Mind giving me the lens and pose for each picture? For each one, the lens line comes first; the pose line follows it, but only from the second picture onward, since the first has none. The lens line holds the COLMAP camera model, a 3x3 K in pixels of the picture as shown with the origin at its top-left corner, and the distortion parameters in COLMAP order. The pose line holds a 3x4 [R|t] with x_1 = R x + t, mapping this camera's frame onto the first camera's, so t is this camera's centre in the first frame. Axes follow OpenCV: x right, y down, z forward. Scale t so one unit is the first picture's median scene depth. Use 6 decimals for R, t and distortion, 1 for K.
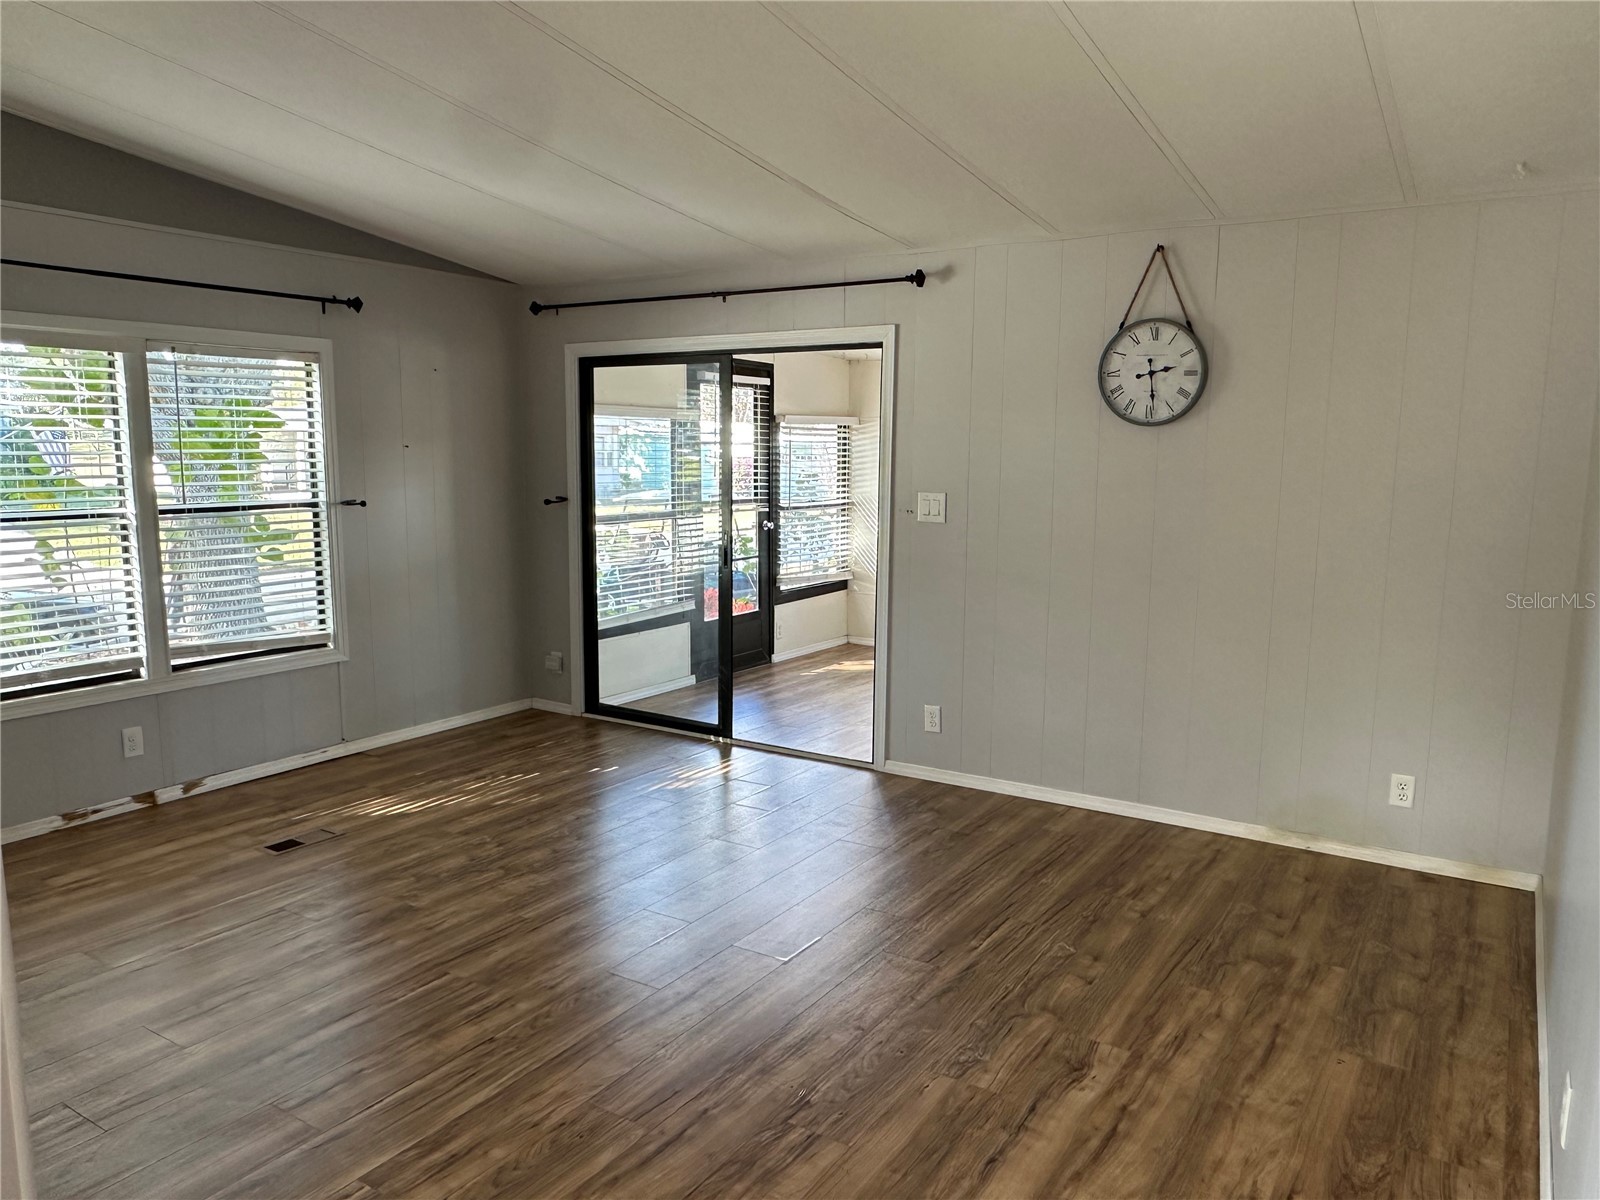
lens RADIAL K [[1127.0, 0, 803.3], [0, 1127.0, 599.1], [0, 0, 1]] dist [-0.000915, -0.002353]
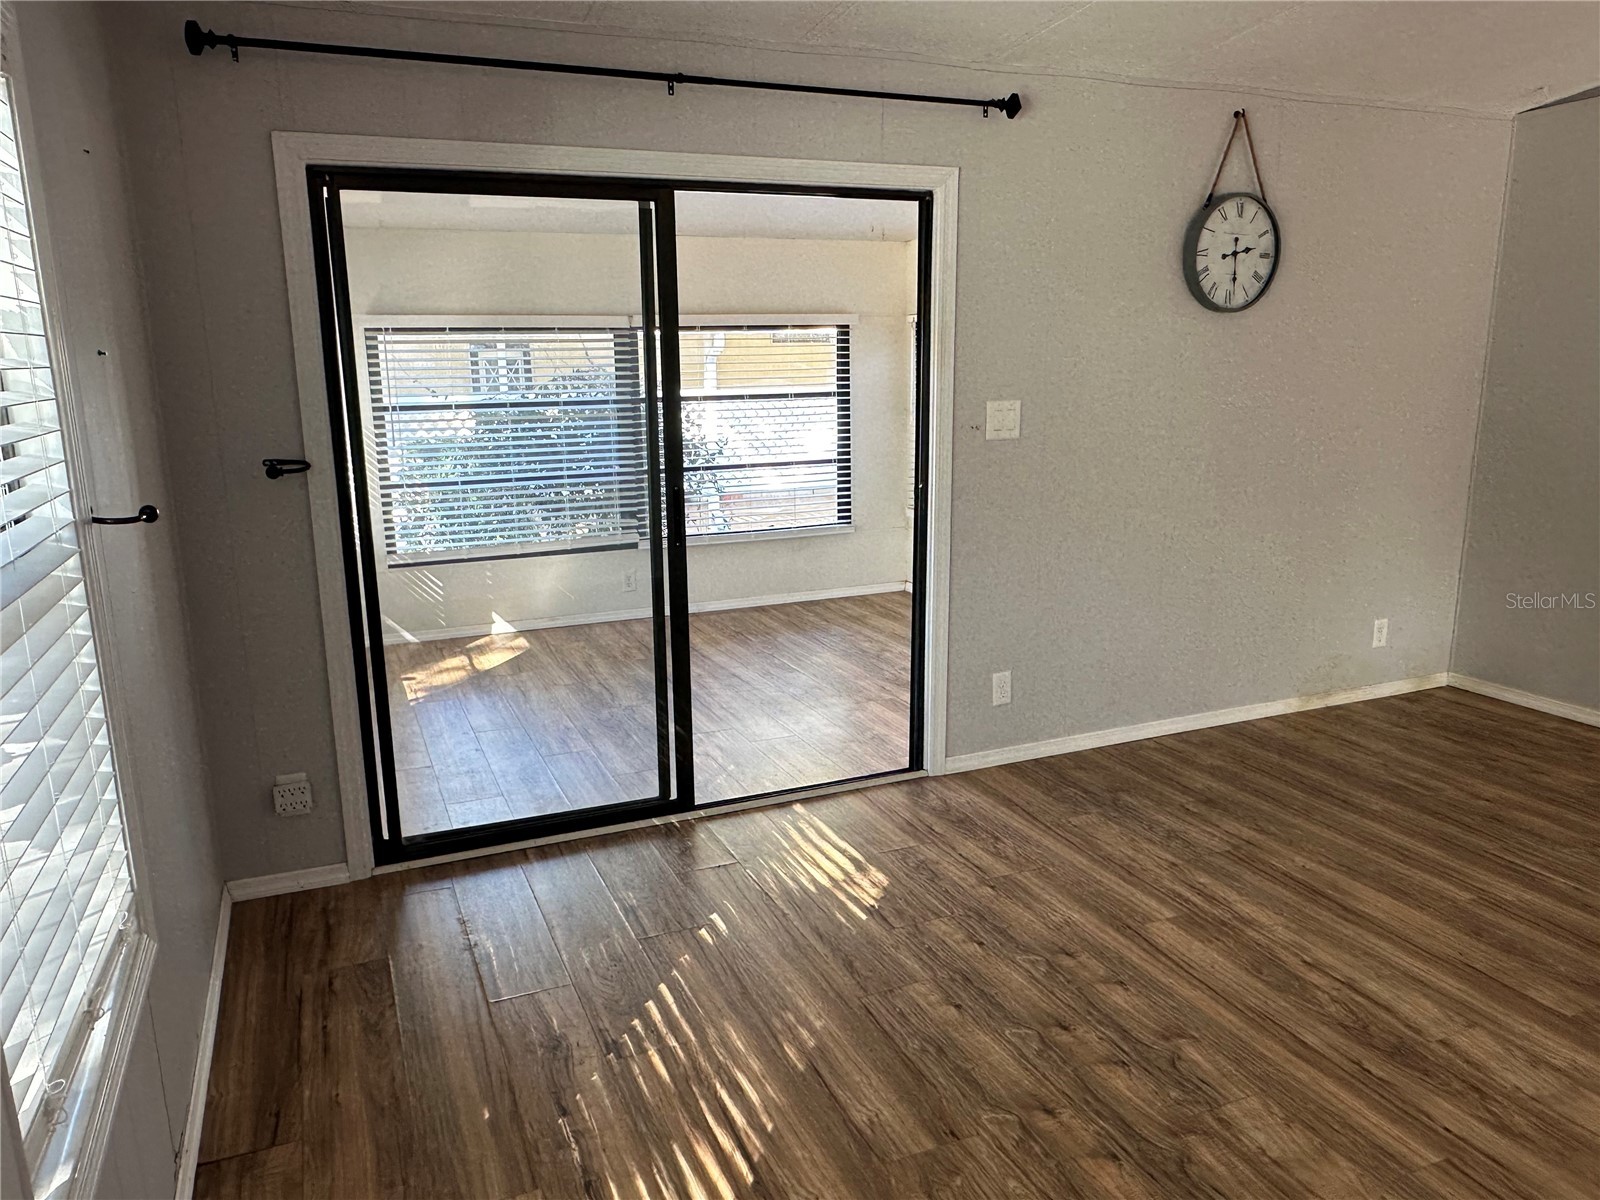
lens RADIAL K [[1127.0, 0, 794.9], [0, 1127.0, 603.4], [0, 0, 1]] dist [-0.000915, -0.002353]
pose [[0.564729, -0.193665, 0.802231, -0.678202], [0.131160, 0.980783, 0.144439, -0.098492], [-0.814787, 0.023651, 0.579277, 0.752695]]
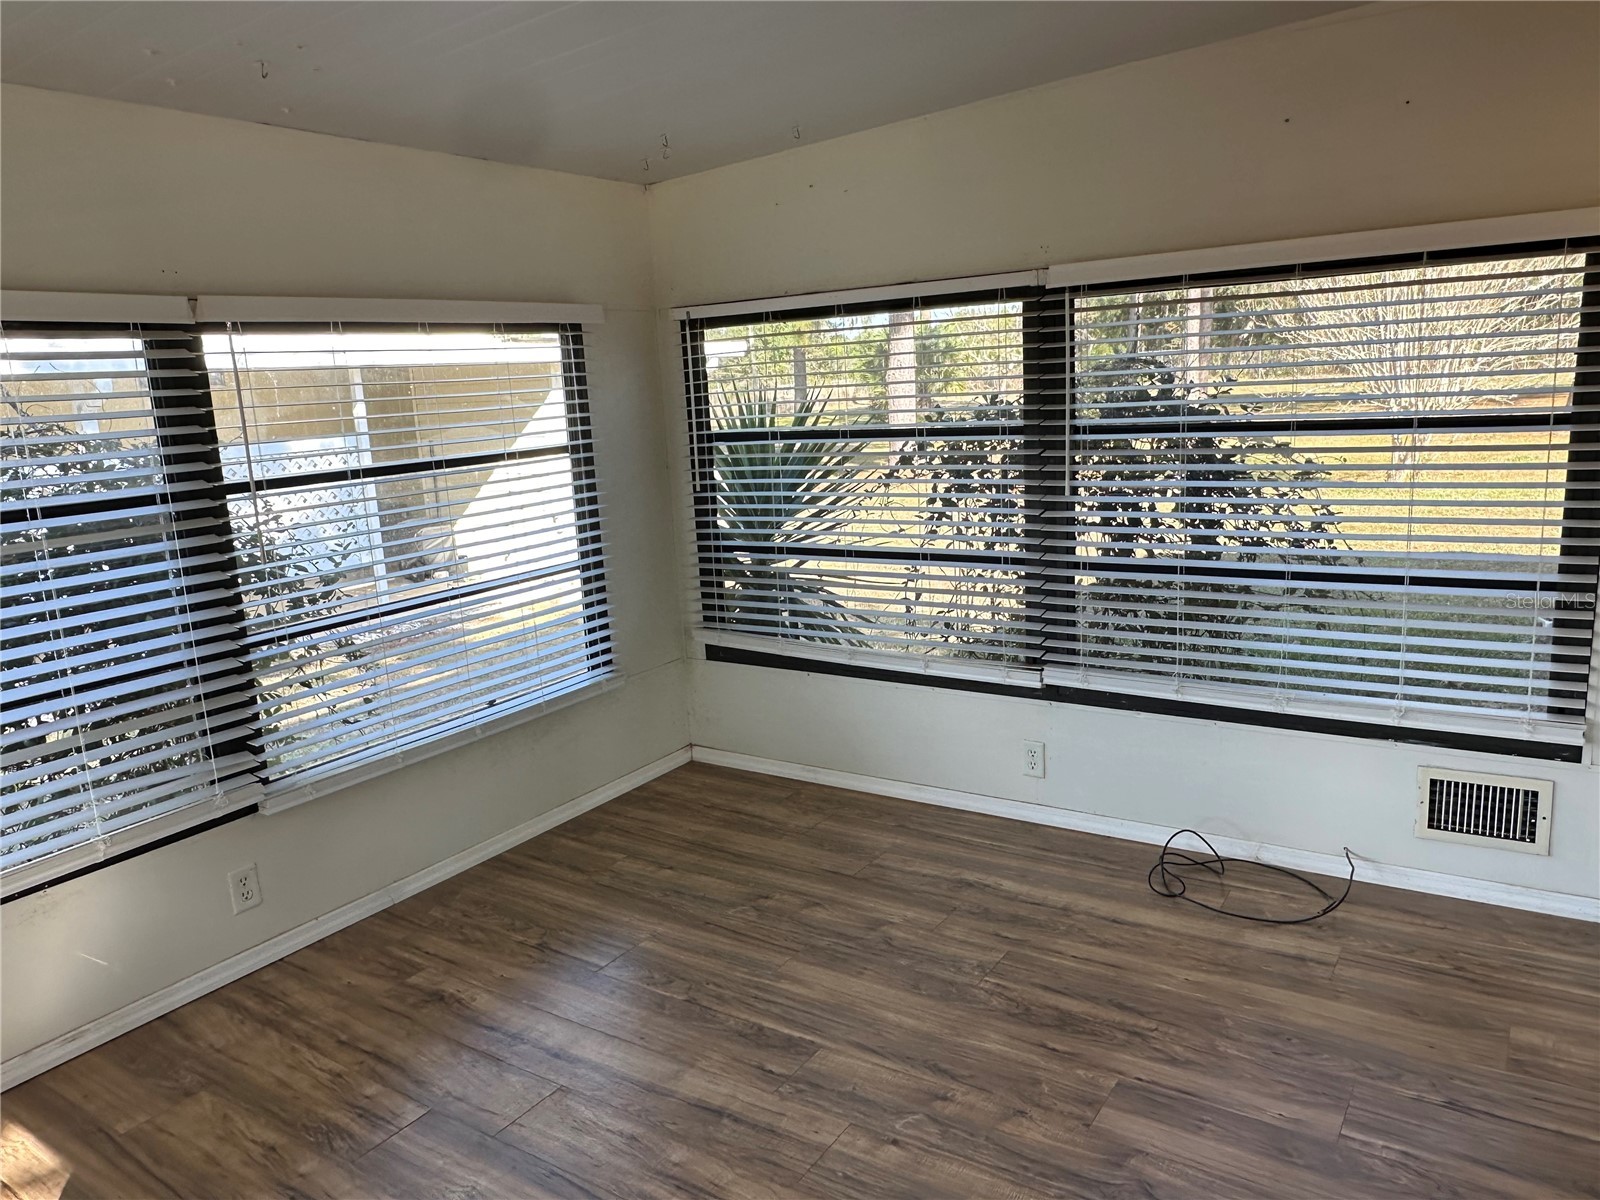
lens RADIAL K [[1127.0, 0, 810.9], [0, 1127.0, 630.2], [0, 0, 1]] dist [-0.000915, -0.002353]
pose [[0.016760, -0.232217, 0.972520, -0.432354], [0.179958, 0.957473, 0.225523, -0.141194], [-0.983531, 0.171233, 0.057836, 1.093097]]
